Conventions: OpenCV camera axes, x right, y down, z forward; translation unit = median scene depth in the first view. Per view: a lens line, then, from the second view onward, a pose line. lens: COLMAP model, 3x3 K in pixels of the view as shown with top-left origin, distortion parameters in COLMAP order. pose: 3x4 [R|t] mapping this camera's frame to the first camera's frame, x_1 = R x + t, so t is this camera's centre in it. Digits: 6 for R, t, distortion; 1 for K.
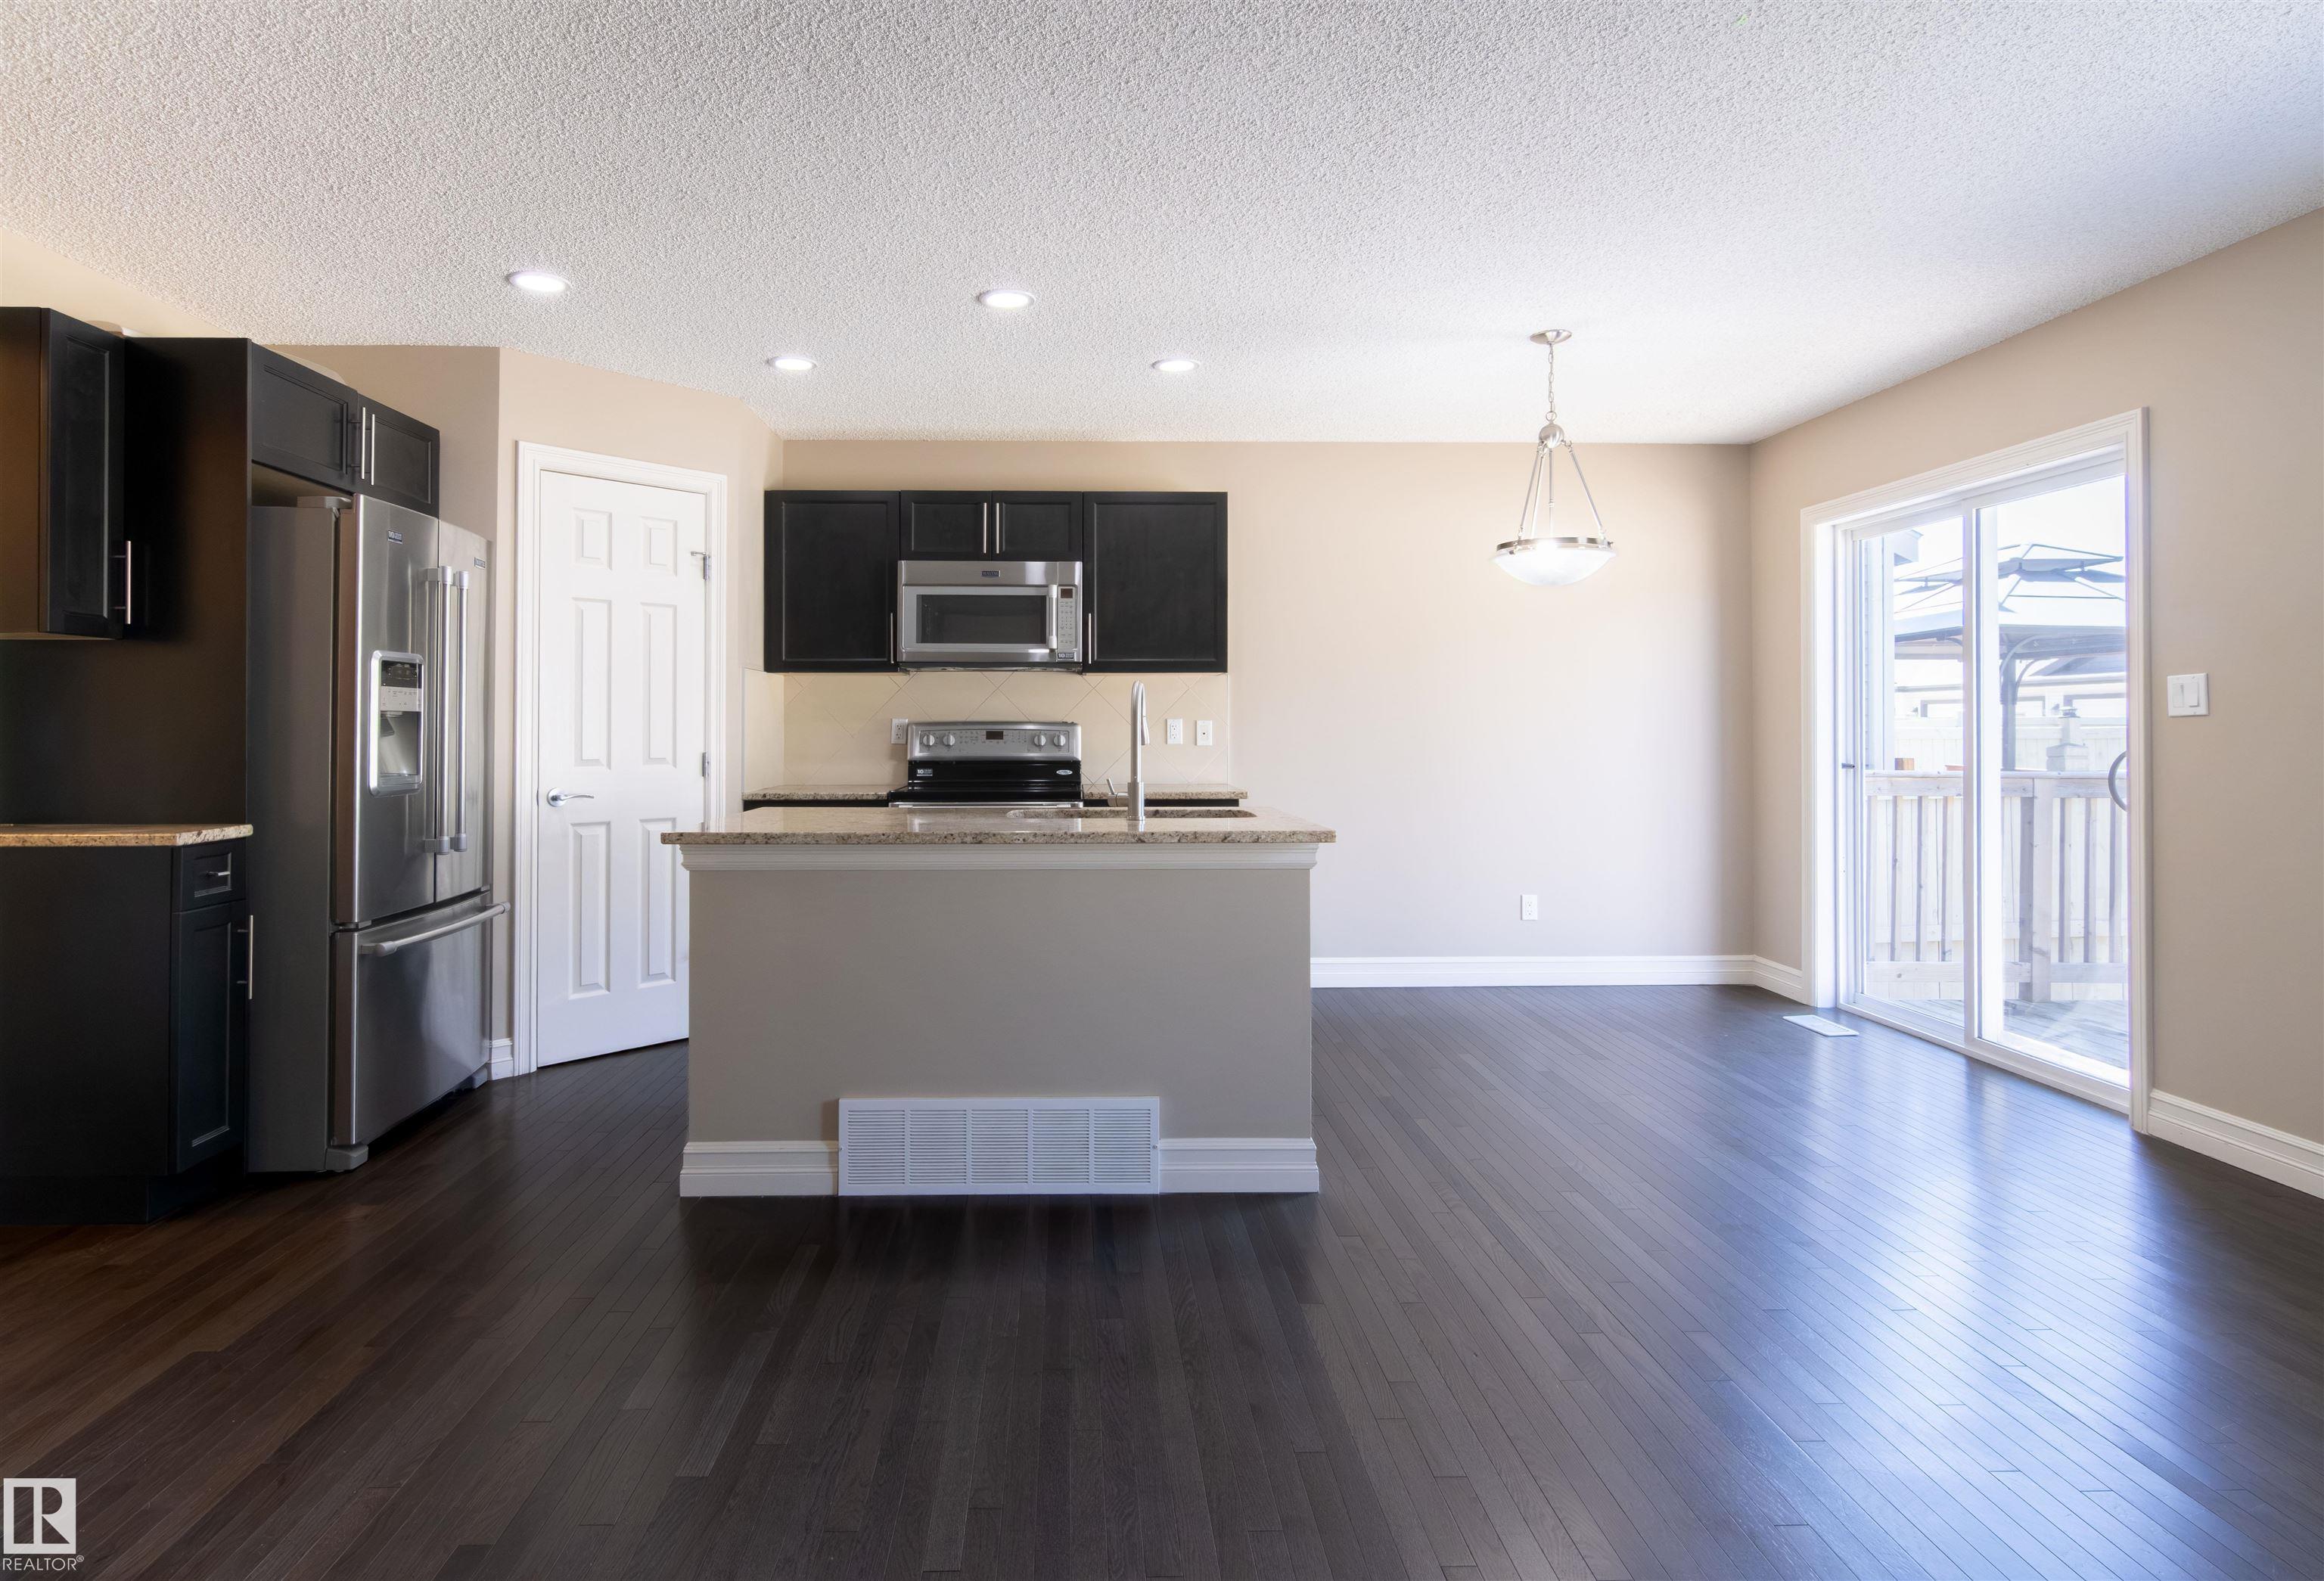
lens RADIAL K [[1215.8, 0, 1116.1], [0, 1215.8, 724.0], [0, 0, 1]] dist [0.004848, -0.000857]
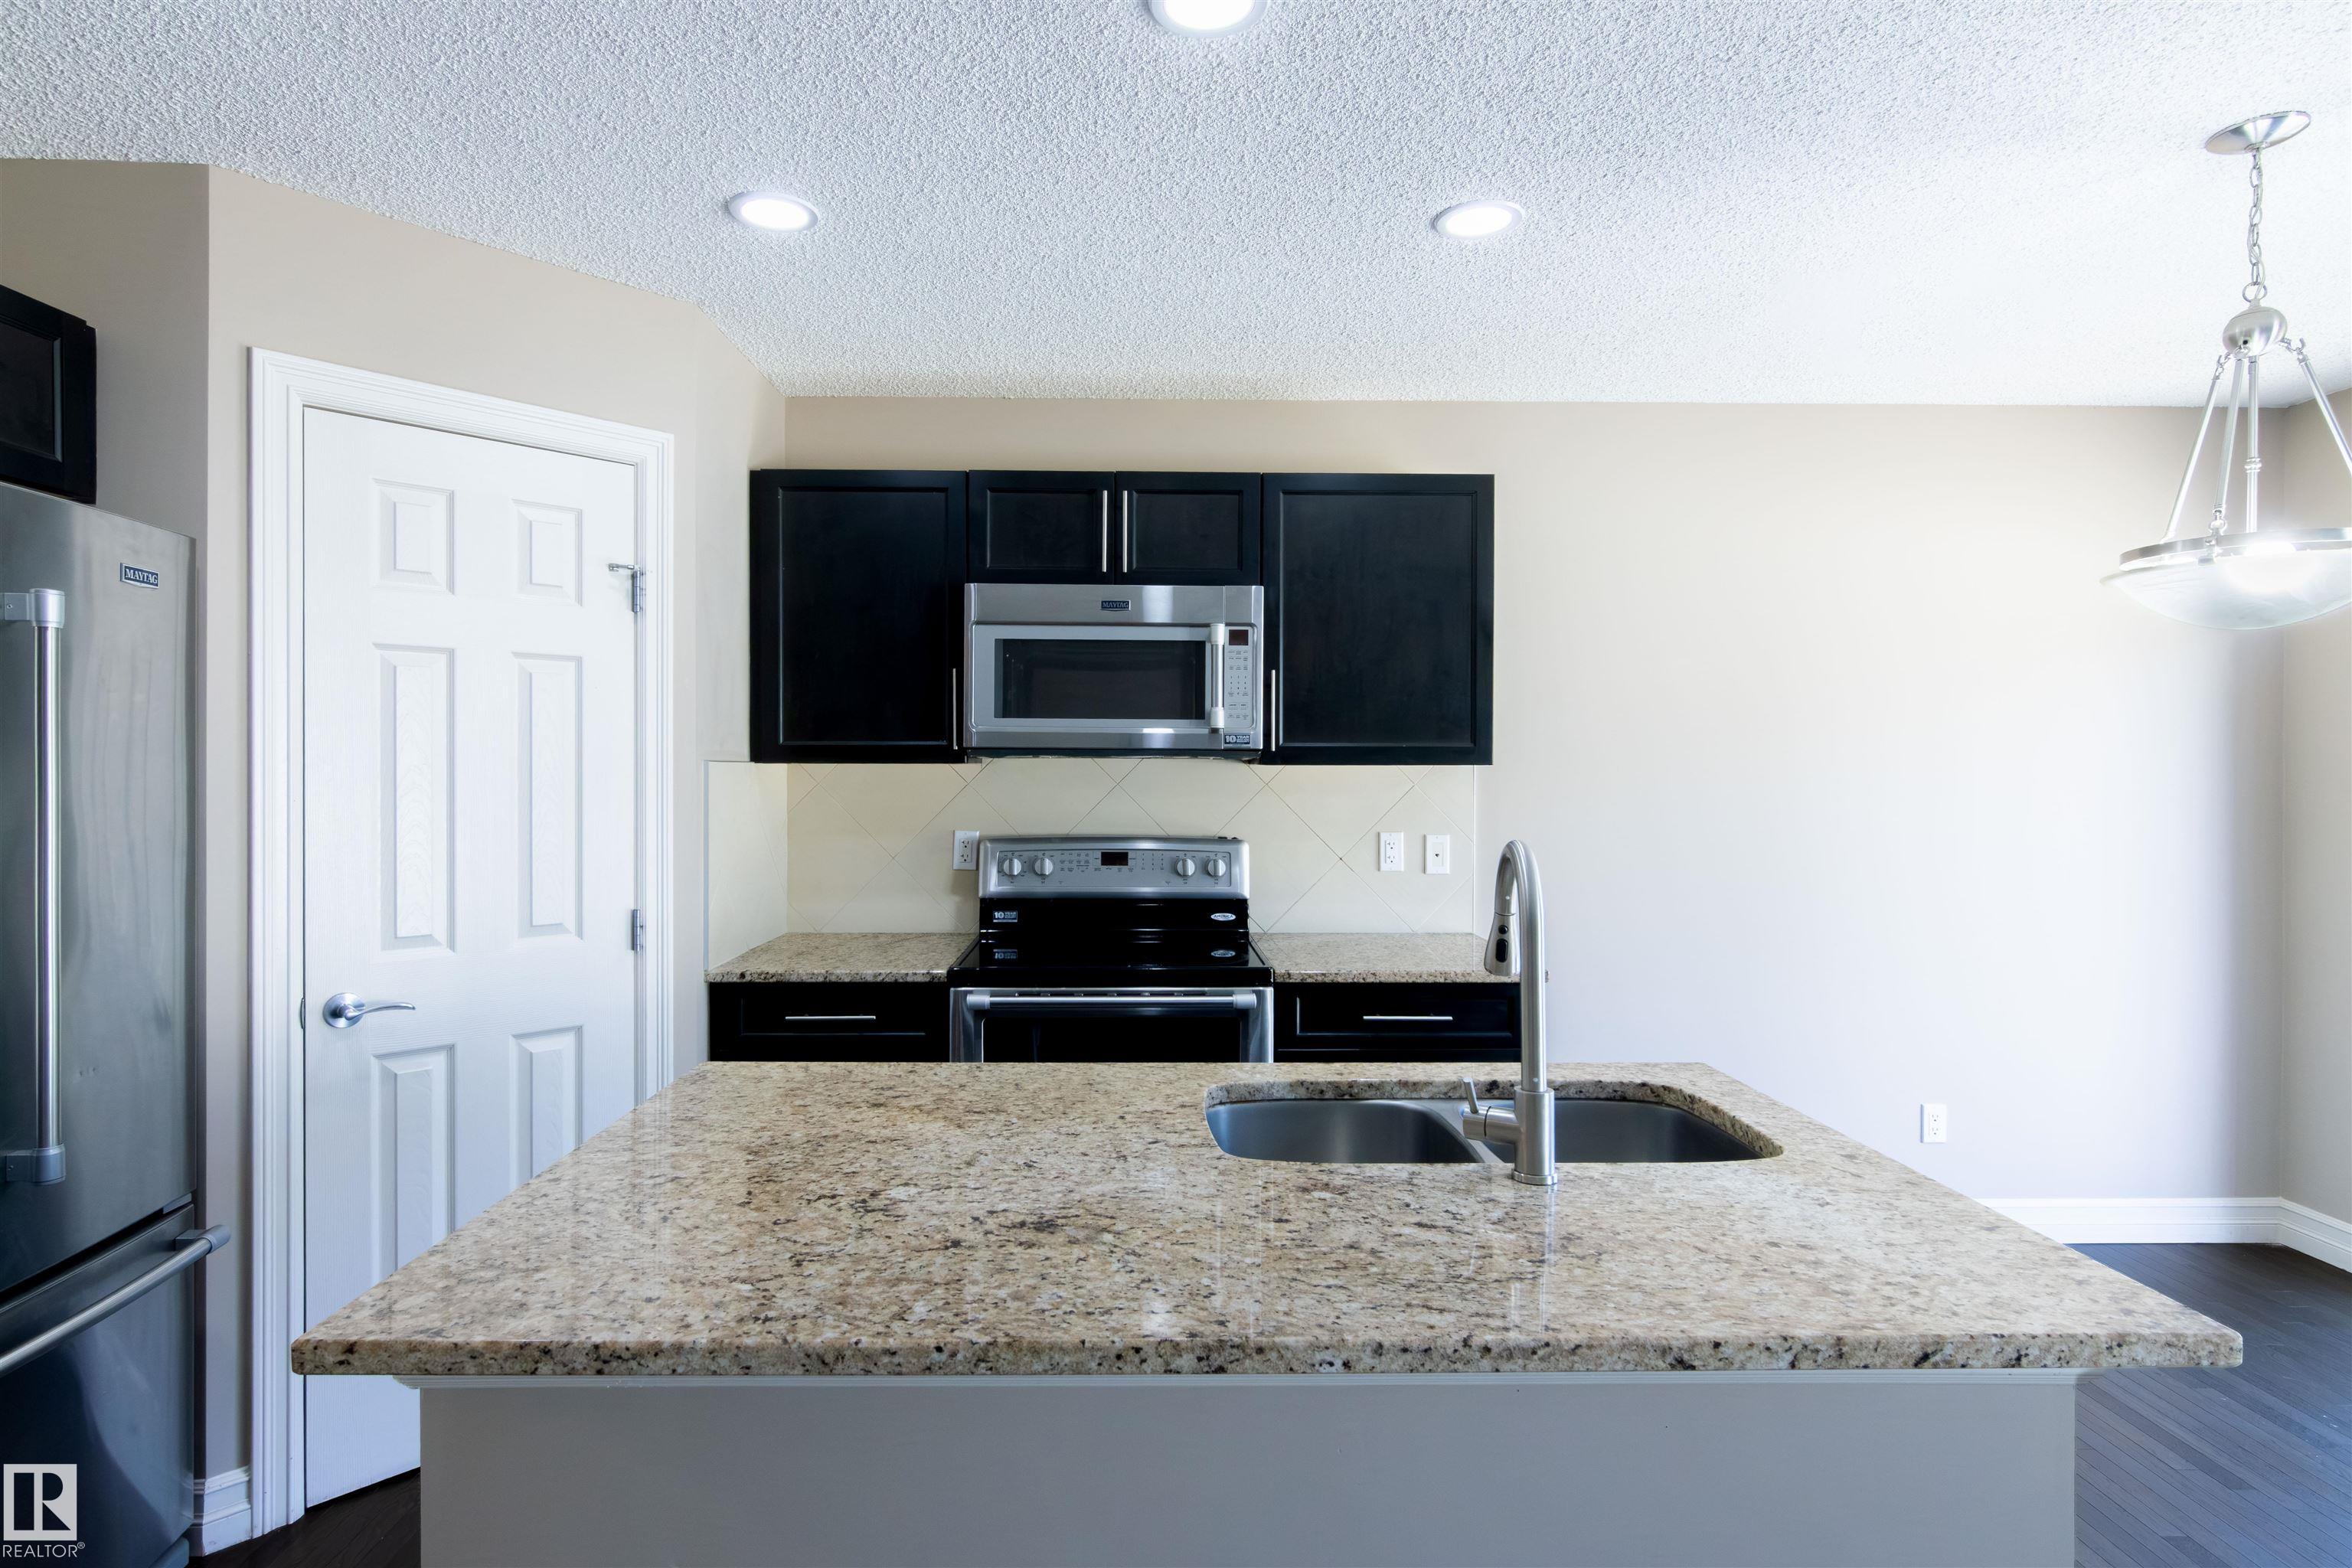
lens RADIAL K [[1221.3, 0, 1171.8], [0, 1221.3, 784.3], [0, 0, 1]] dist [-0.000217, -0.000456]
pose [[0.999990, 0.003159, -0.003113, -0.072266], [-0.003109, 0.999868, 0.015925, -0.042917], [0.003163, -0.015915, 0.999868, 0.380618]]
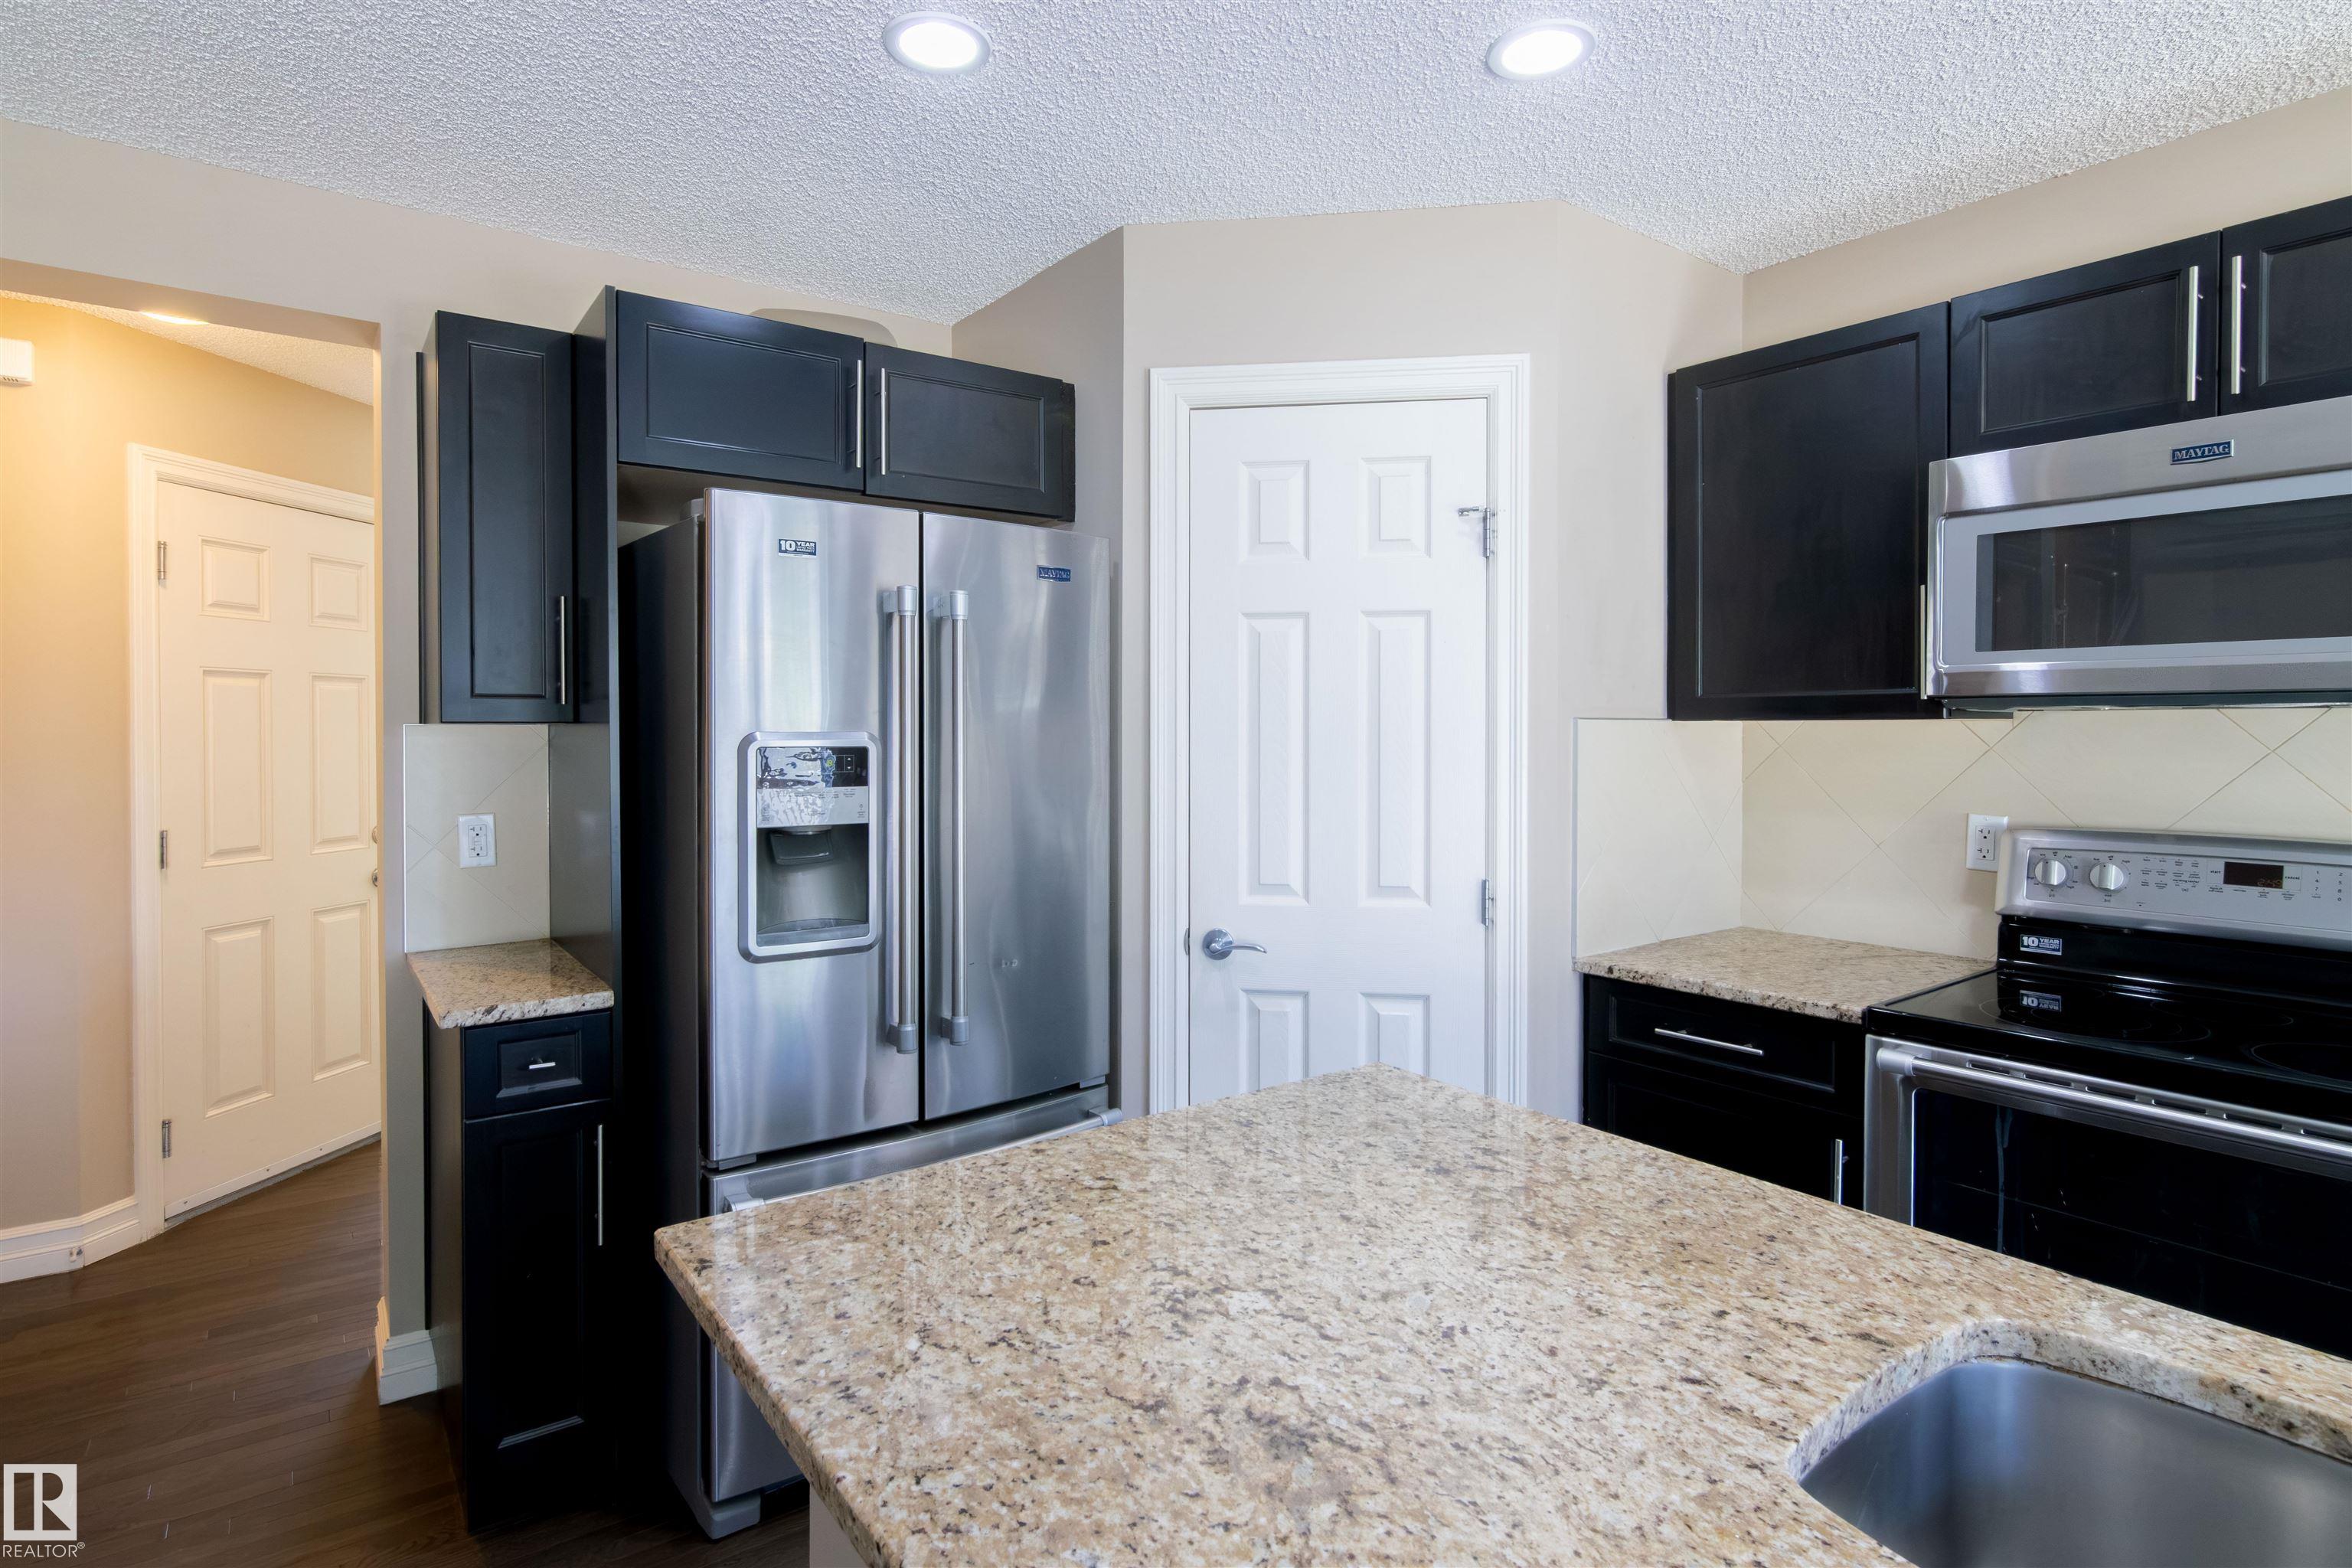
lens RADIAL K [[1221.3, 0, 1179.6], [0, 1221.3, 743.2], [0, 0, 1]] dist [-0.000217, -0.000456]
pose [[0.569582, 0.010296, -0.821870, 0.025844], [0.002182, 0.999899, 0.014038, -0.041173], [0.821932, -0.009789, 0.569502, 0.533275]]
